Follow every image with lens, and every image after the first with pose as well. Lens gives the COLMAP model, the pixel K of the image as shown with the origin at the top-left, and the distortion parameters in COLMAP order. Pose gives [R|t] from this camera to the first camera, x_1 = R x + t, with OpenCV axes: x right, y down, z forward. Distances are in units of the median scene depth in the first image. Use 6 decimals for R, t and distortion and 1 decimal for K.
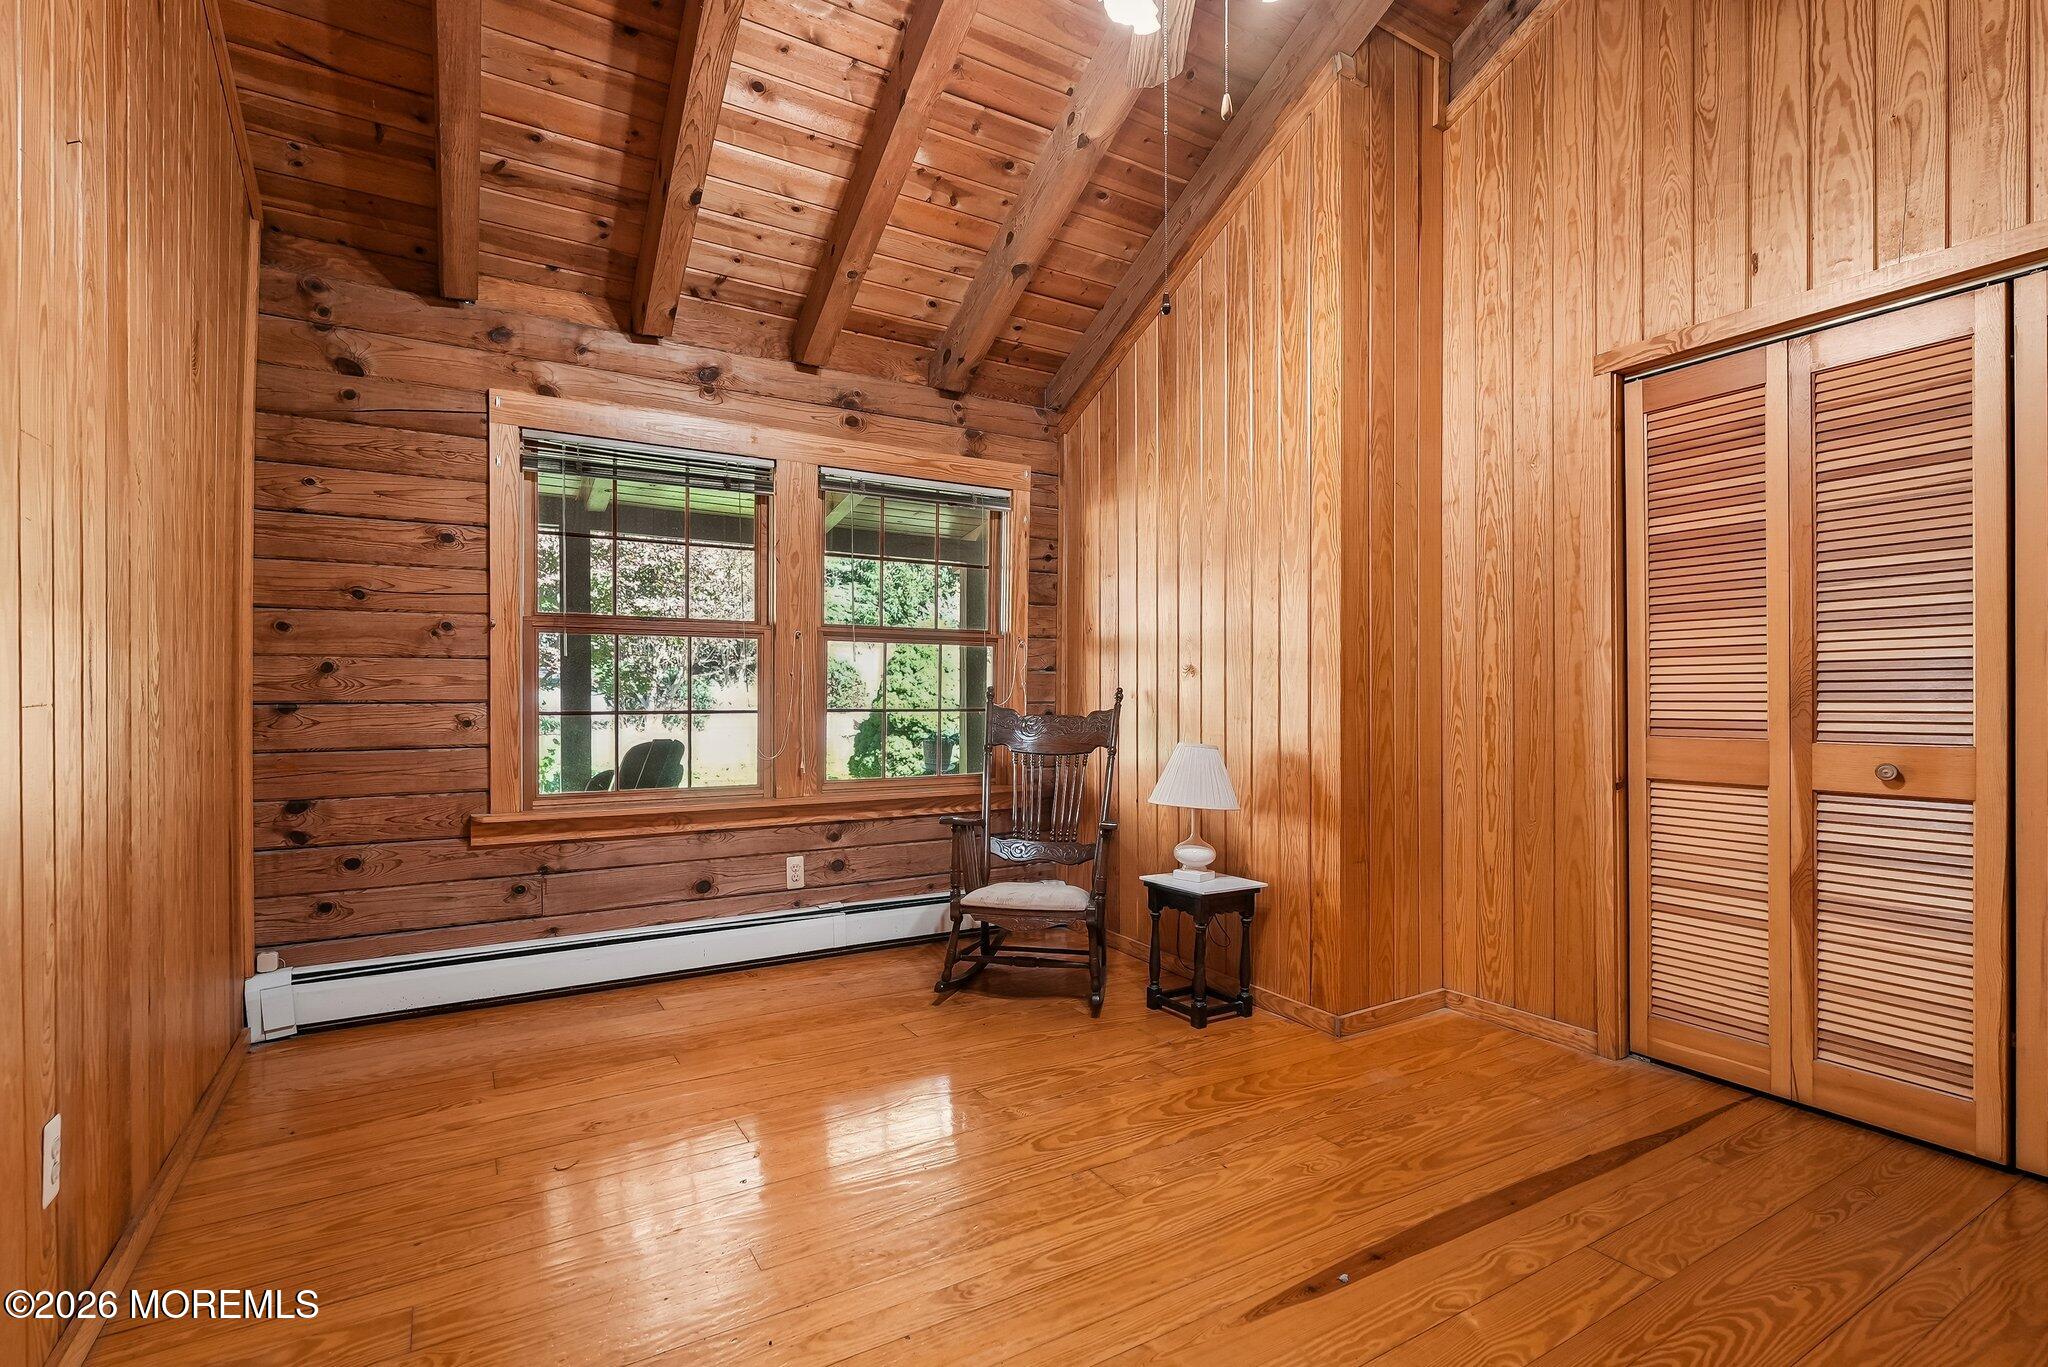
lens RADIAL K [[965.6, 0, 1020.0], [0, 965.6, 695.8], [0, 0, 1]] dist [-0.001491, -0.000292]
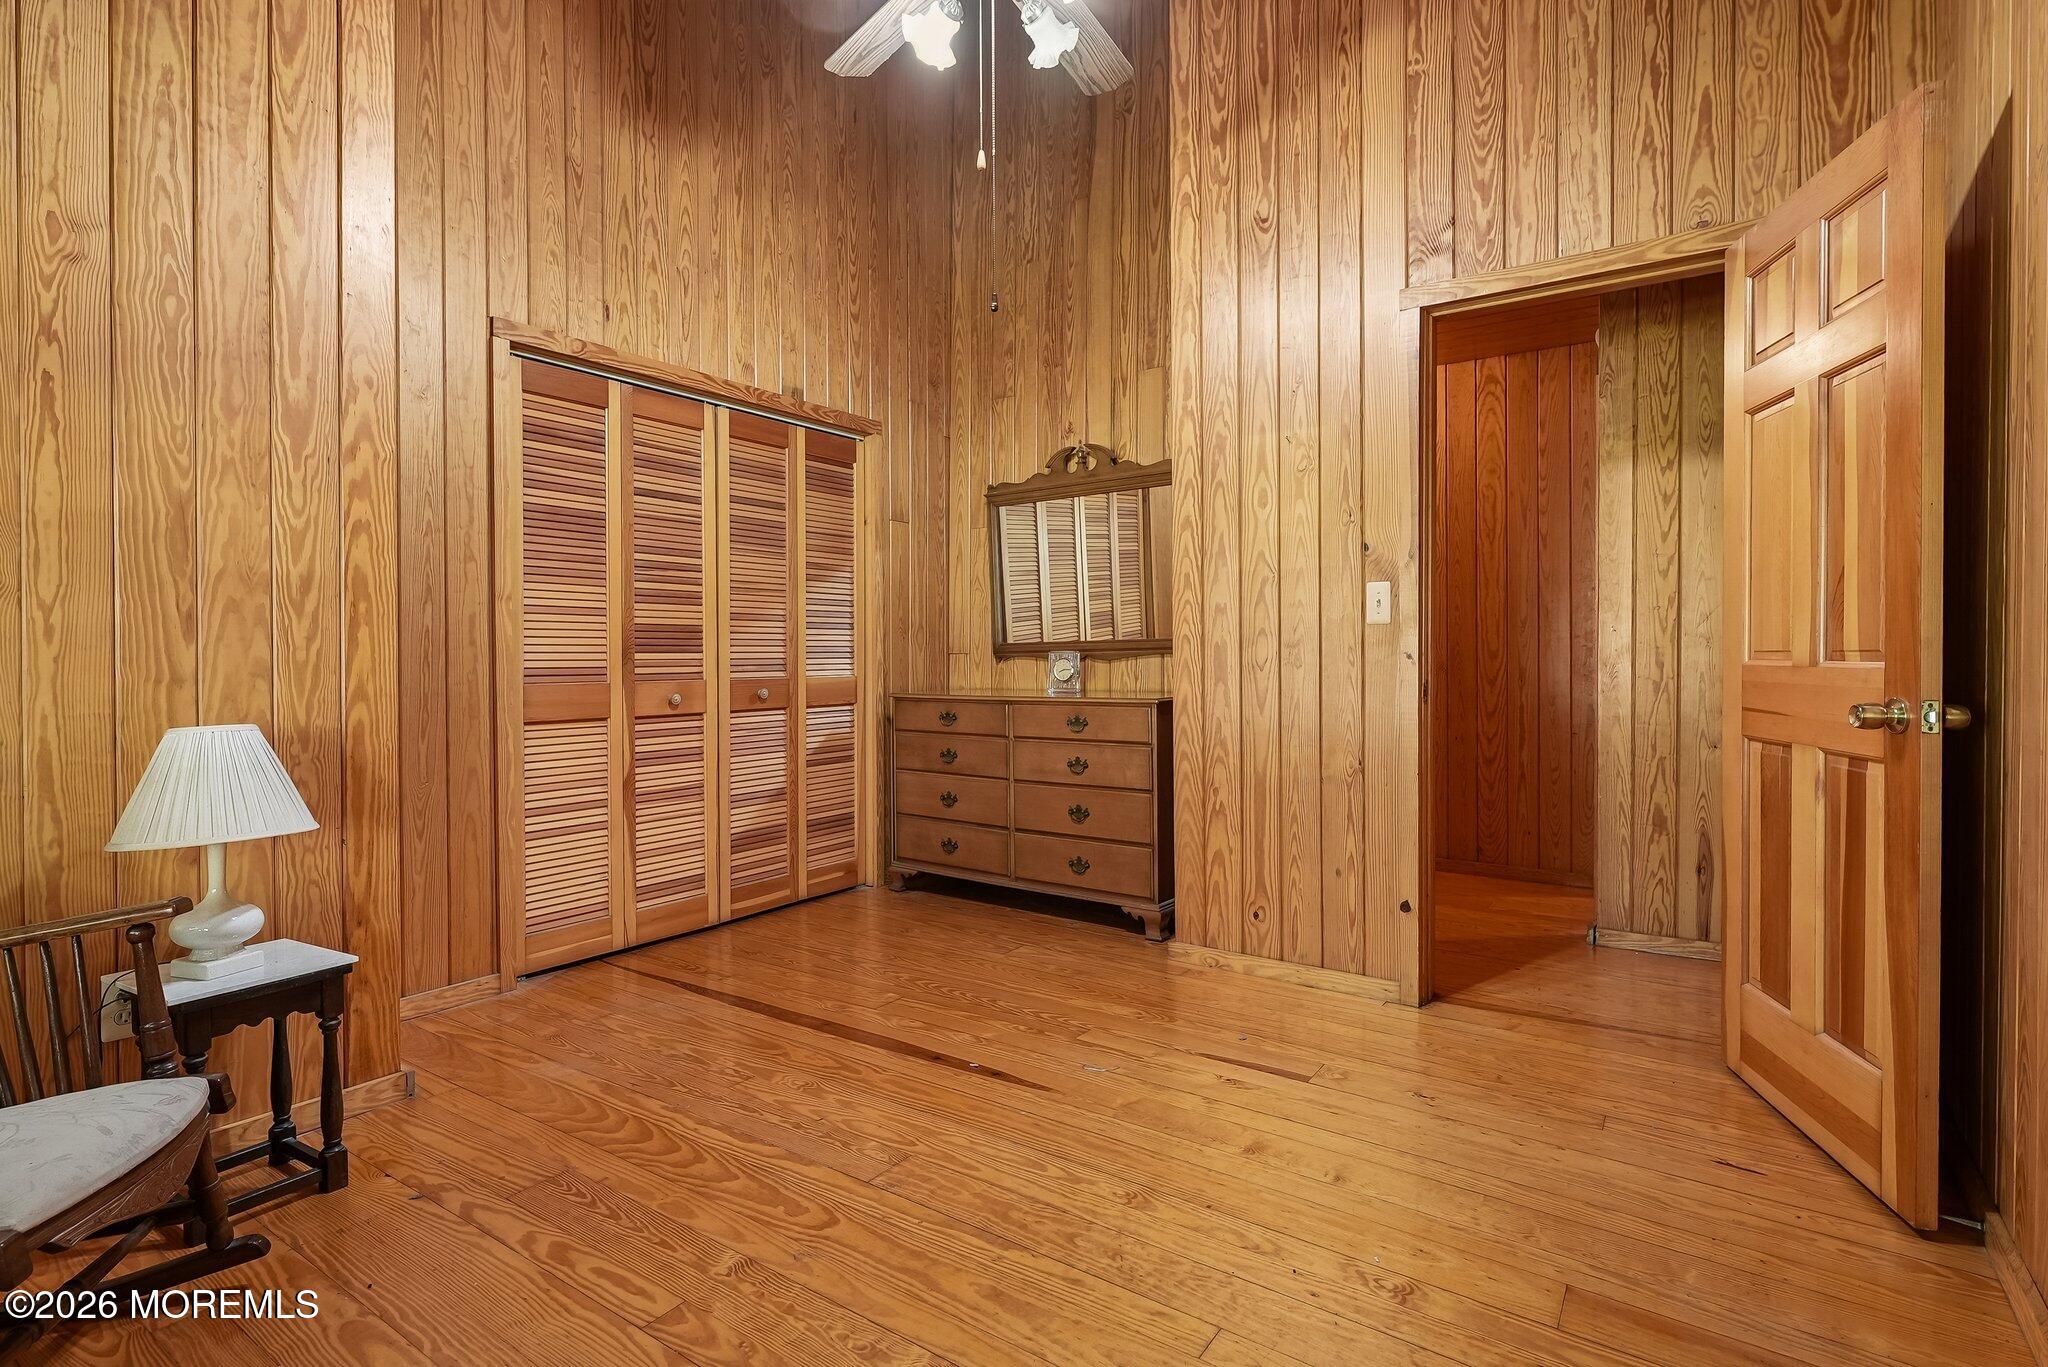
lens RADIAL K [[989.9, 0, 1020.0], [0, 989.9, 659.2], [0, 0, 1]] dist [0.001883, -0.000084]
pose [[-0.412114, -0.001181, 0.911132, -0.677784], [0.000926, 0.999998, 0.001715, 0.013200], [-0.911132, 0.001550, -0.412112, 1.050768]]
